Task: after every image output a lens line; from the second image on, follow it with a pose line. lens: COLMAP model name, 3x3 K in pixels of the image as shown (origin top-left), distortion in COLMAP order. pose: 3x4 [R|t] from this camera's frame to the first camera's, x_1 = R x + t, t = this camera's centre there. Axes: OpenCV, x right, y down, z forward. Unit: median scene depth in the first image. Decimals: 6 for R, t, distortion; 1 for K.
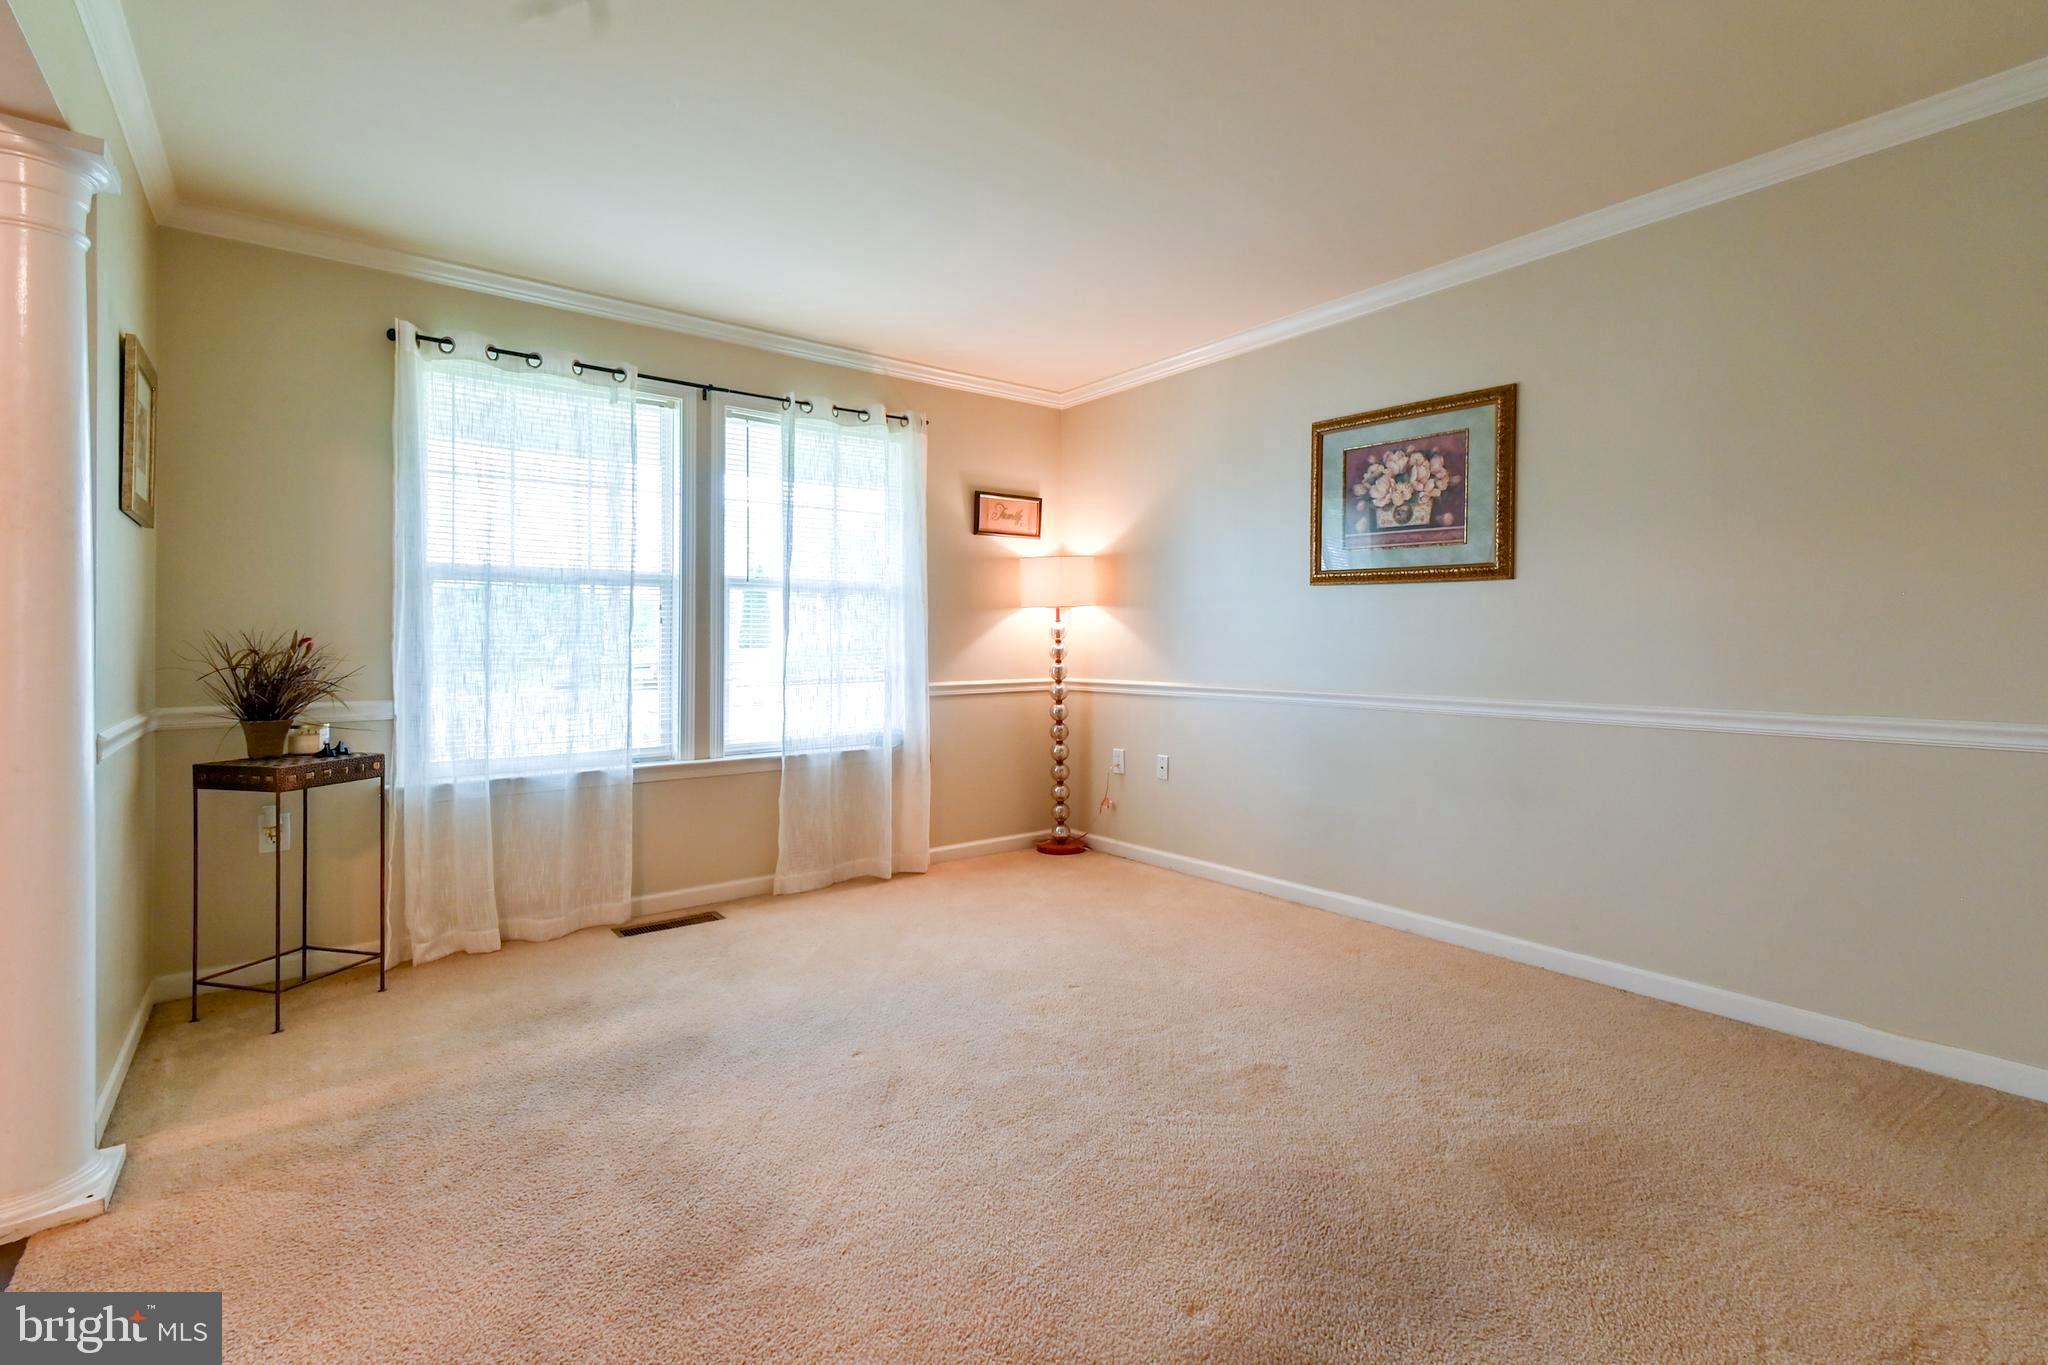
lens RADIAL K [[935.6, 0, 1055.6], [0, 935.6, 636.4], [0, 0, 1]] dist [0.010766, -0.000372]
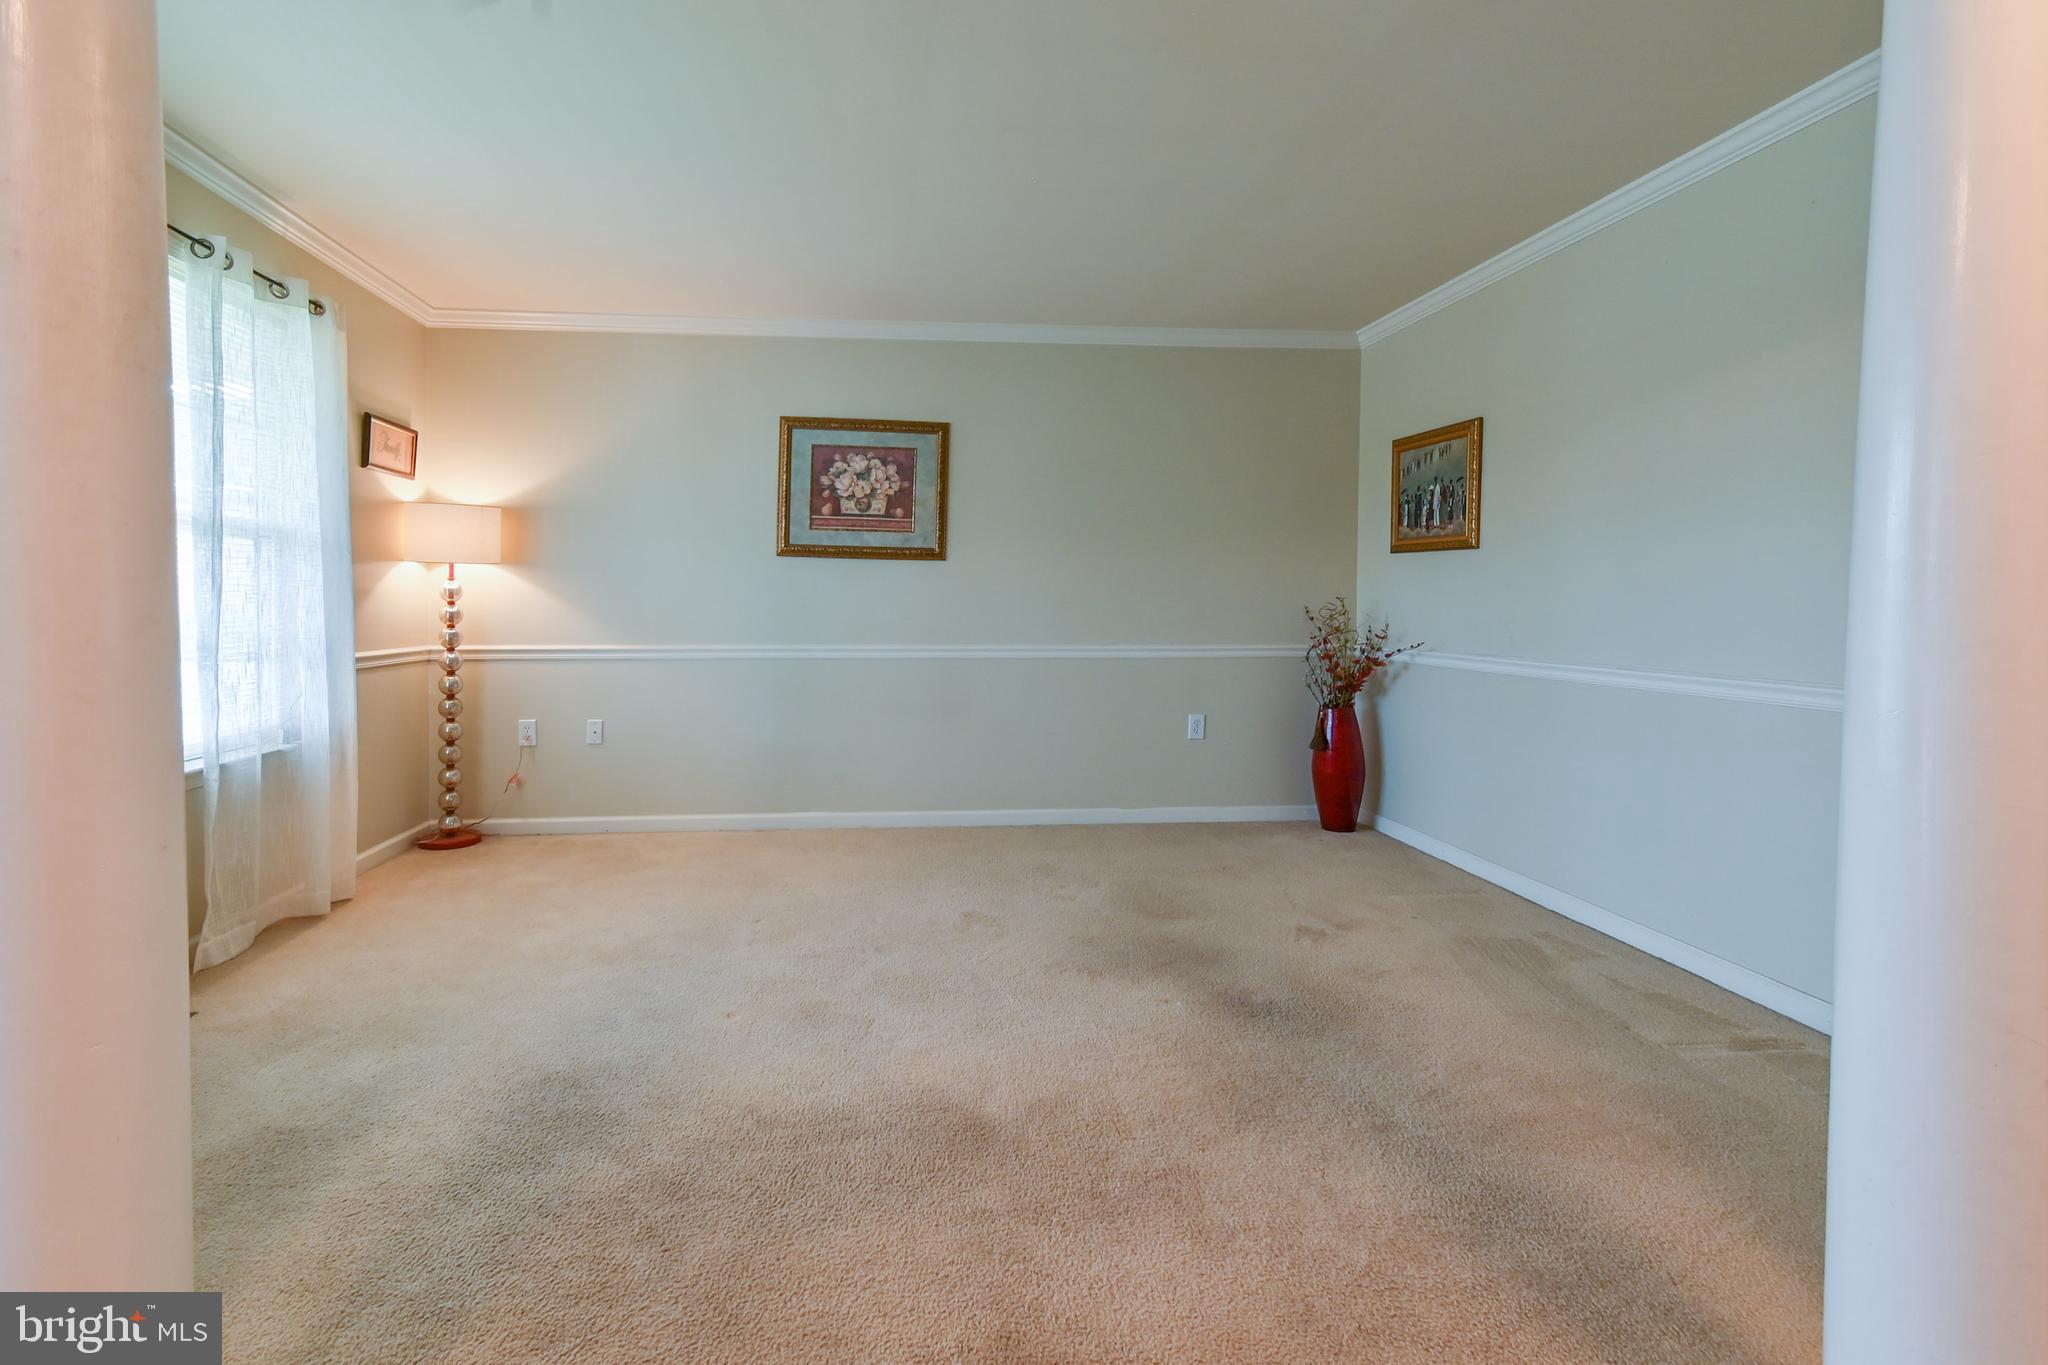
lens RADIAL K [[935.6, 0, 976.7], [0, 935.6, 633.4], [0, 0, 1]] dist [0.010766, -0.000372]
pose [[0.546582, -0.025458, 0.837019, -0.597458], [-0.007640, 0.999345, 0.035384, -0.001193], [-0.837371, -0.025735, 0.546029, 0.160648]]
